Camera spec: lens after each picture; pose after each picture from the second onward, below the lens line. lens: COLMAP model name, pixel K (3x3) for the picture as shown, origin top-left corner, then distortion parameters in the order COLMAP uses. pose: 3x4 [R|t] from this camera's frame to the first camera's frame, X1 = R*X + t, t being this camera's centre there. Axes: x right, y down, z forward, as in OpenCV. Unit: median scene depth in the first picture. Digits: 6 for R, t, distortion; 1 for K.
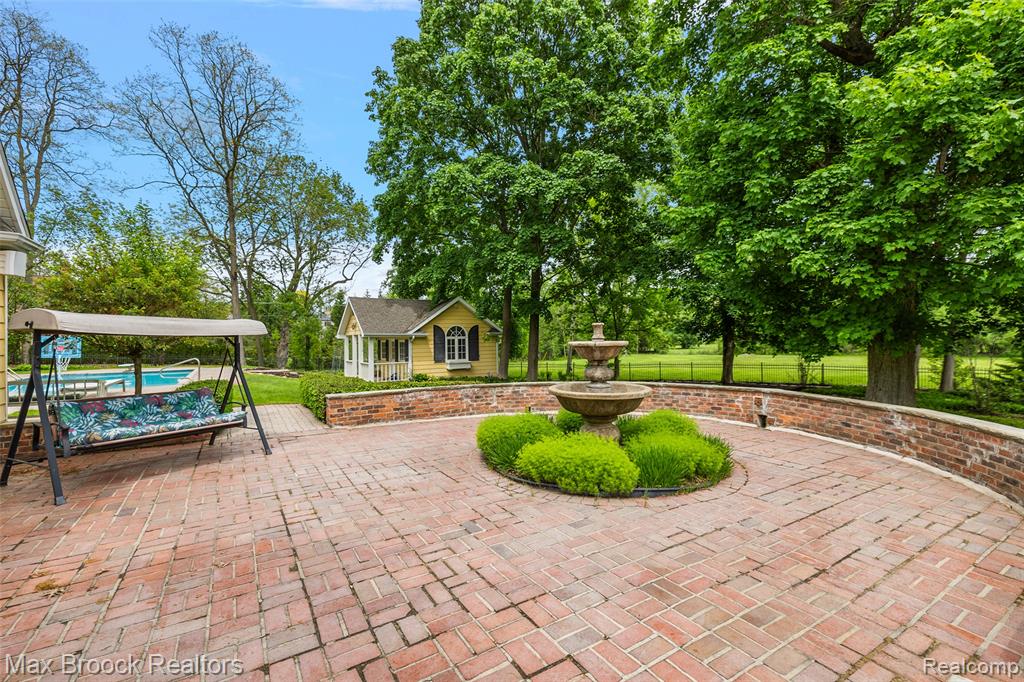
lens RADIAL K [[433.8, 0, 513.2], [0, 433.8, 337.5], [0, 0, 1]] dist [0.002691, 0.000198]
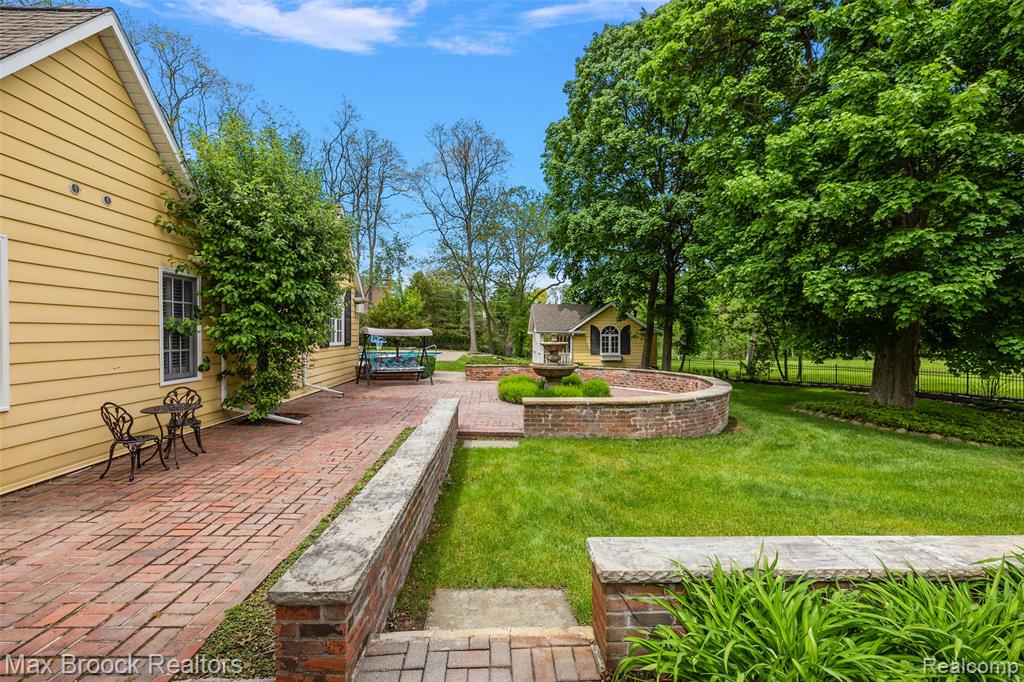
lens RADIAL K [[443.1, 0, 512.0], [0, 443.1, 341.0], [0, 0, 1]] dist [-0.000655, -0.000098]
pose [[0.860426, 0.025552, -0.508935, 0.273608], [-0.014025, 0.999551, 0.026473, -0.012693], [0.509383, -0.015640, 0.860398, -0.228314]]
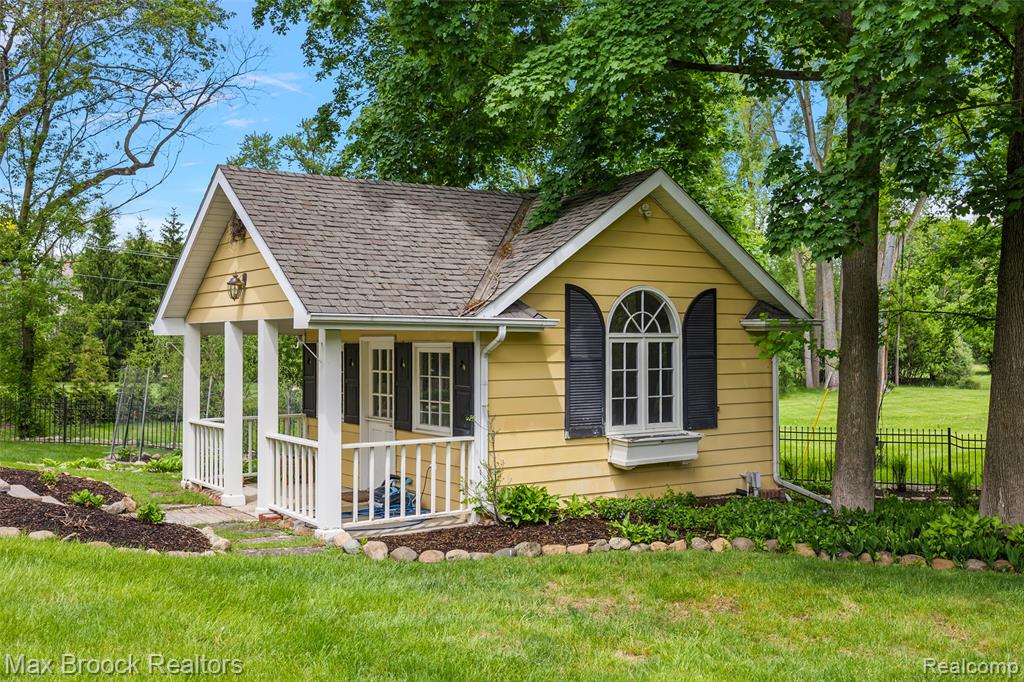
lens RADIAL K [[1030.5, 0, 512.0], [0, 1030.5, 341.0], [0, 0, 1]] dist [-0.014257, -0.009294]
pose [[0.999836, 0.012574, 0.013031, -0.216473], [-0.012601, 0.999919, 0.001967, 0.002283], [-0.013005, -0.002131, 0.999913, 0.410163]]
